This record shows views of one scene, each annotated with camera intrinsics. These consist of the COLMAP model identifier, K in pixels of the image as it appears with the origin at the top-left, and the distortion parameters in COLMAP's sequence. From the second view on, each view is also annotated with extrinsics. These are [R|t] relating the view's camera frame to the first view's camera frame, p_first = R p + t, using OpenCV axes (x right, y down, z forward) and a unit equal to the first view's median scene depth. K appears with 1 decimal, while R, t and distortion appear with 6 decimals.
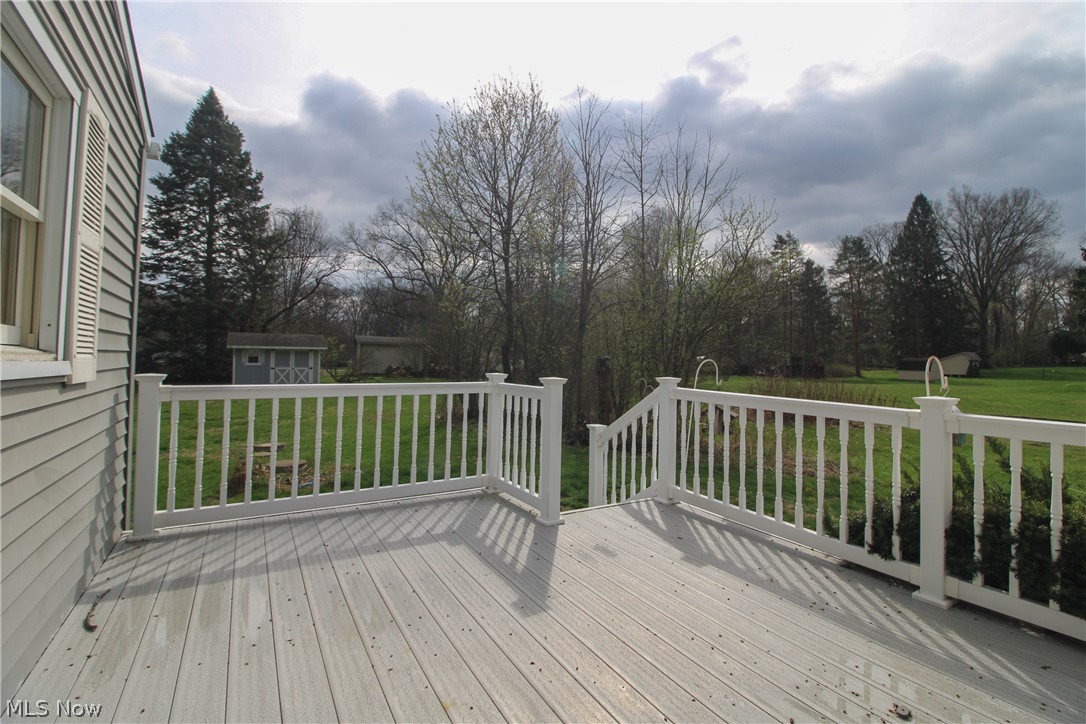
lens RADIAL K [[510.2, 0, 553.3], [0, 510.2, 348.9], [0, 0, 1]] dist [-0.002456, -0.001625]
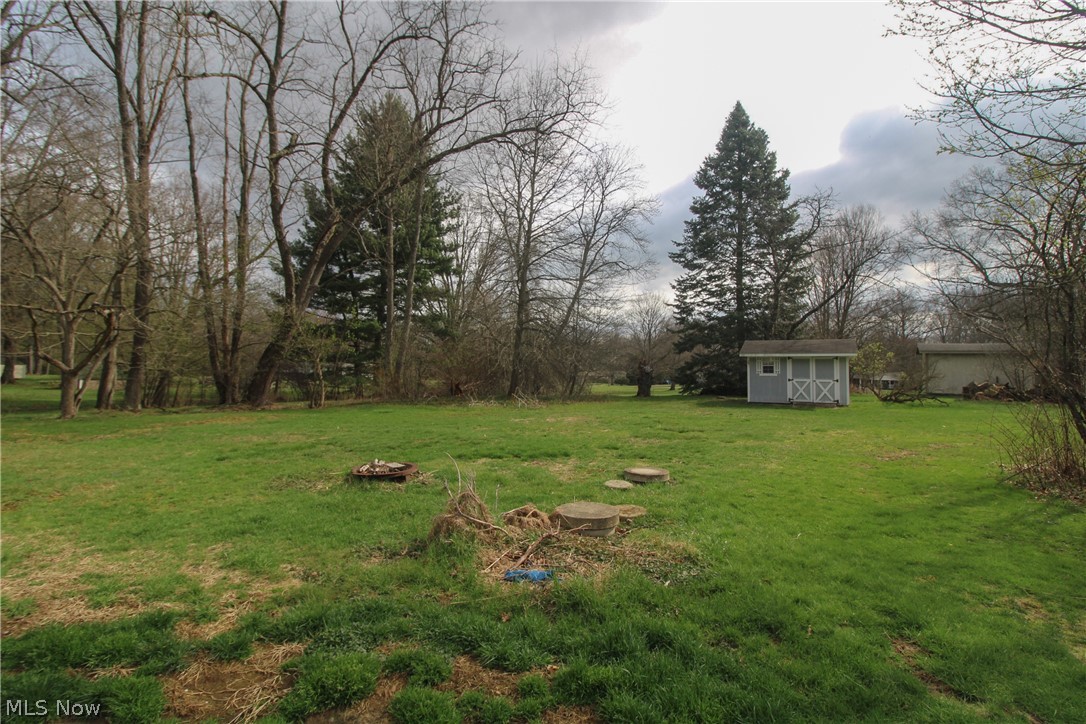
lens RADIAL K [[510.2, 0, 553.3], [0, 510.2, 348.9], [0, 0, 1]] dist [-0.002456, -0.001625]
pose [[0.519356, -0.044150, -0.853417, -0.024026], [0.008130, 0.998875, -0.046728, 0.017972], [0.854519, 0.017330, 0.519130, 0.175160]]
